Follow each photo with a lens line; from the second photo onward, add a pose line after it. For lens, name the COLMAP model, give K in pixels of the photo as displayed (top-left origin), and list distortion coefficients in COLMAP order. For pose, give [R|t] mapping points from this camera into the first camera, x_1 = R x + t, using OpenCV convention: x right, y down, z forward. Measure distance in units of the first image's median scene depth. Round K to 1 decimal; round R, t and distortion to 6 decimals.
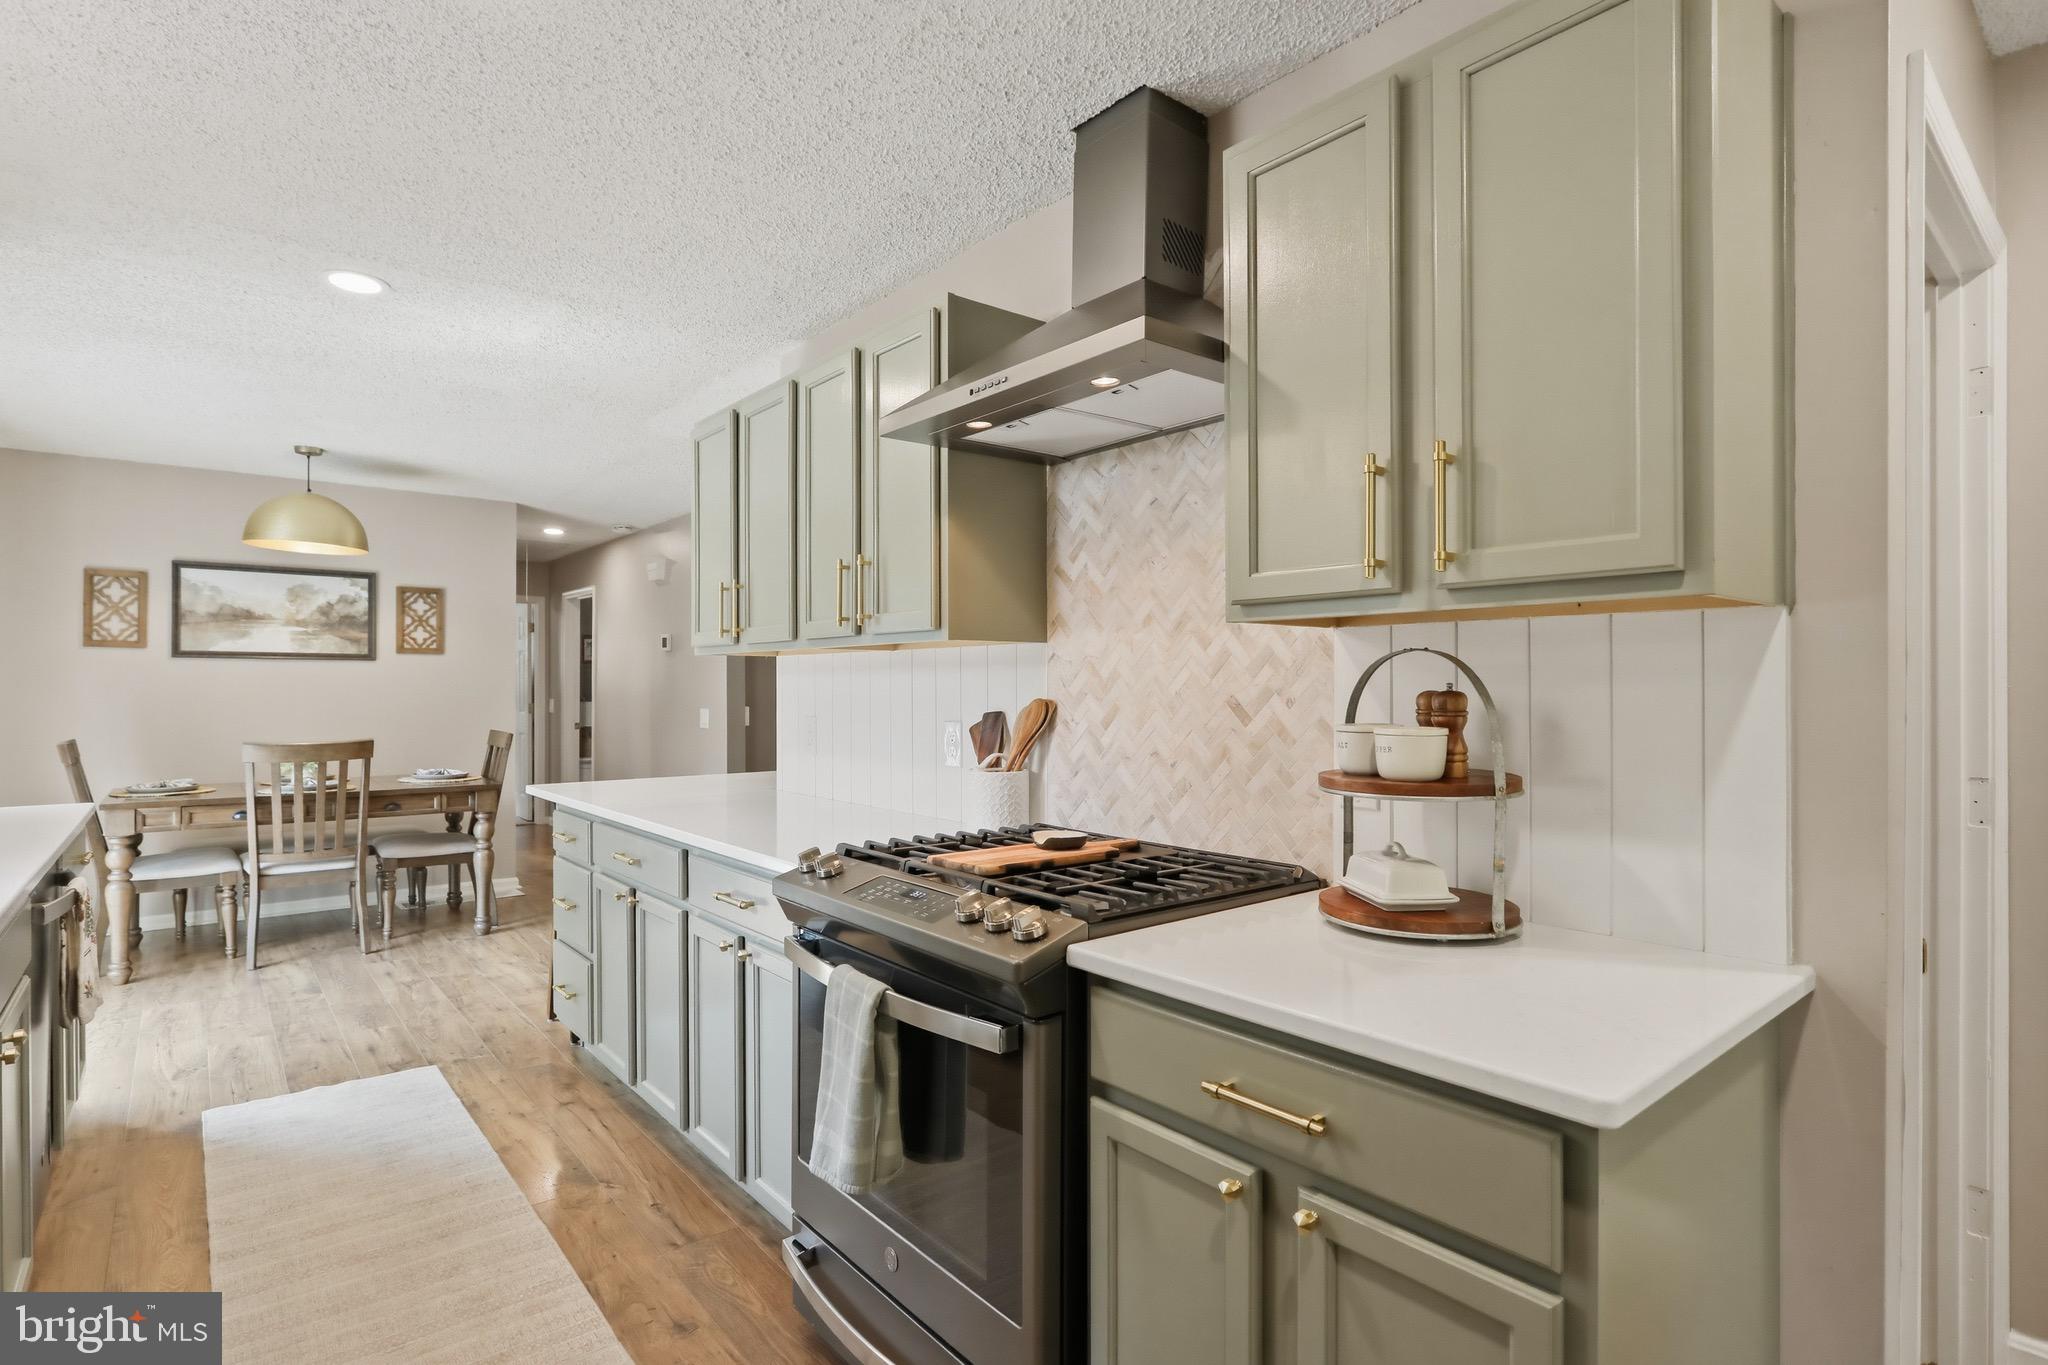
lens RADIAL K [[1016.9, 0, 1022.7], [0, 1016.9, 689.6], [0, 0, 1]] dist [-0.009880, 0.002680]
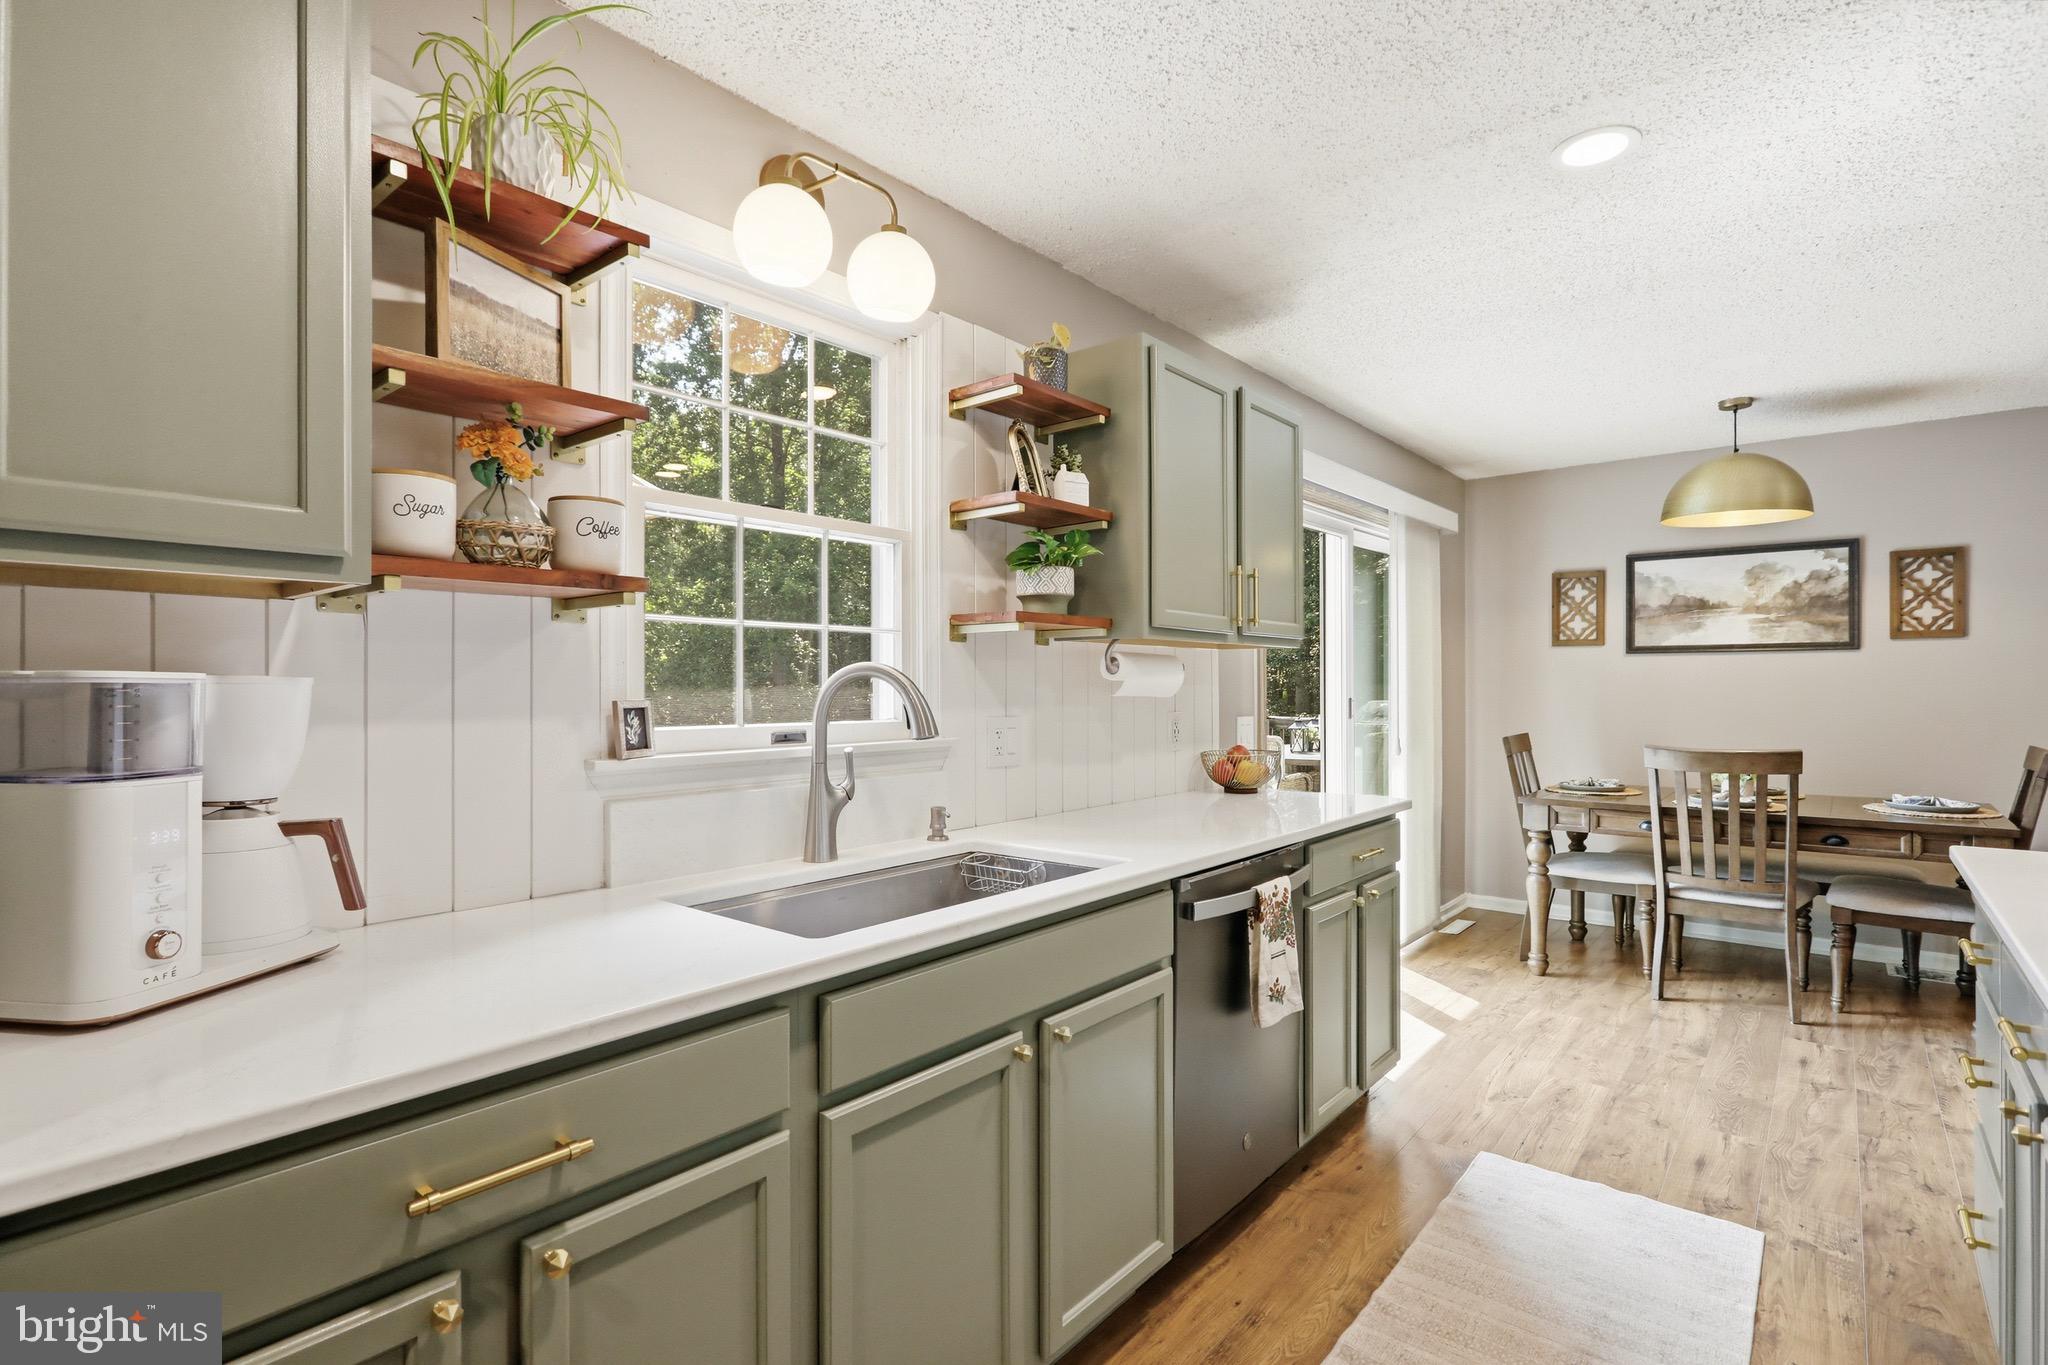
lens RADIAL K [[985.4, 0, 1026.5], [0, 985.4, 686.1], [0, 0, 1]] dist [-0.011303, 0.007415]
pose [[0.186885, -0.000594, -0.982382, -0.014286], [0.002027, 0.999998, -0.000219, -0.001694], [0.982380, -0.001951, 0.186886, 0.321076]]
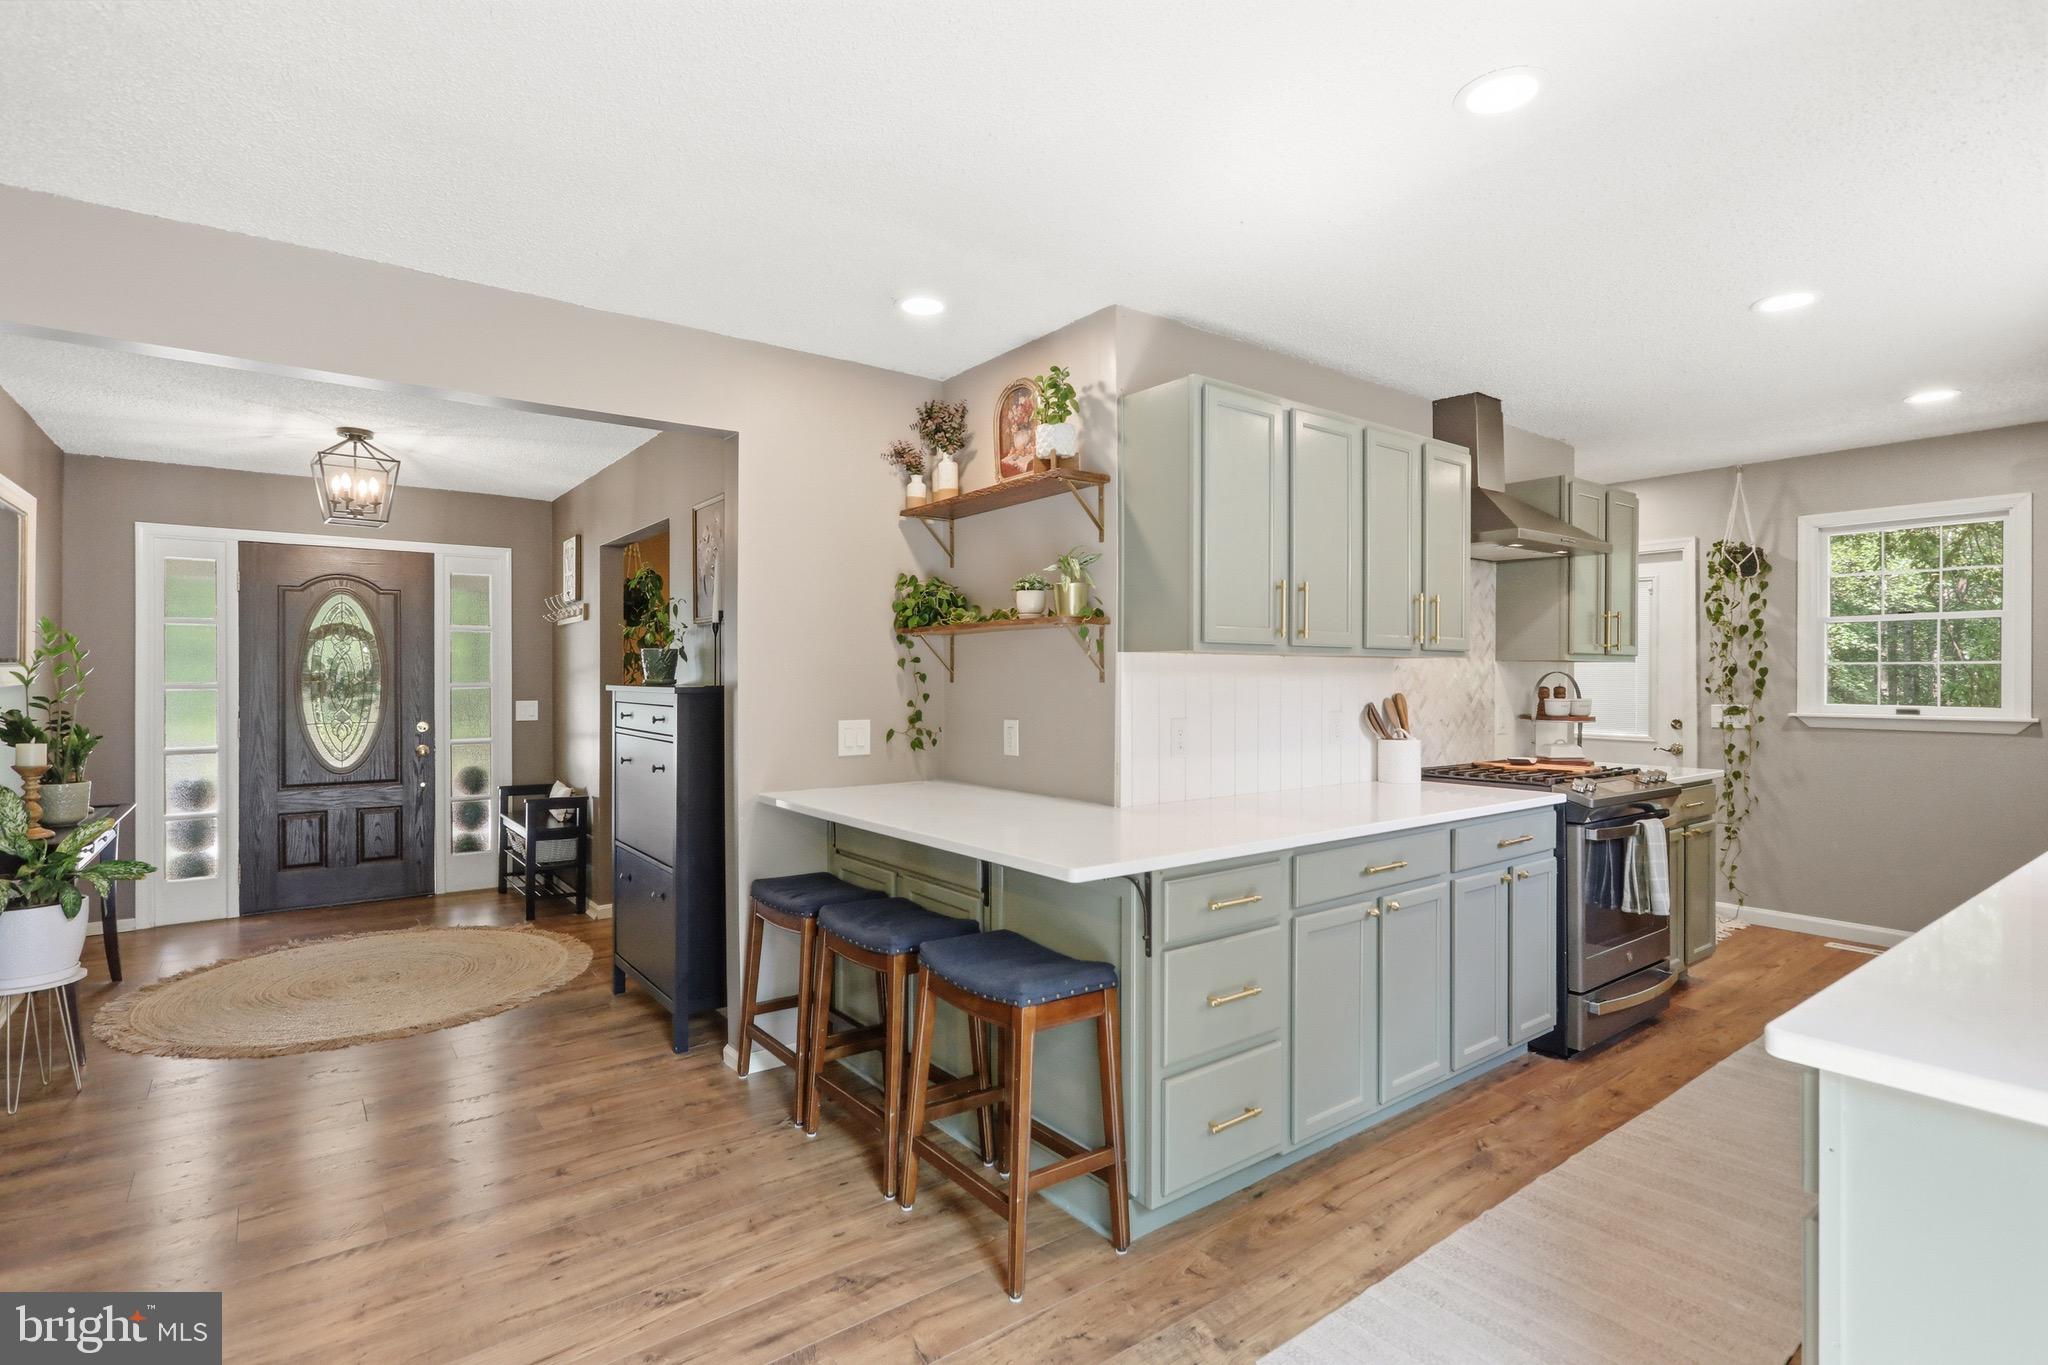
lens RADIAL K [[985.4, 0, 1040.7], [0, 985.4, 680.4], [0, 0, 1]] dist [-0.011303, 0.007415]
pose [[0.036876, -0.004207, 0.999311, -0.949898], [0.004598, 0.999981, 0.004040, -0.012371], [-0.999309, 0.004446, 0.036894, 0.920234]]
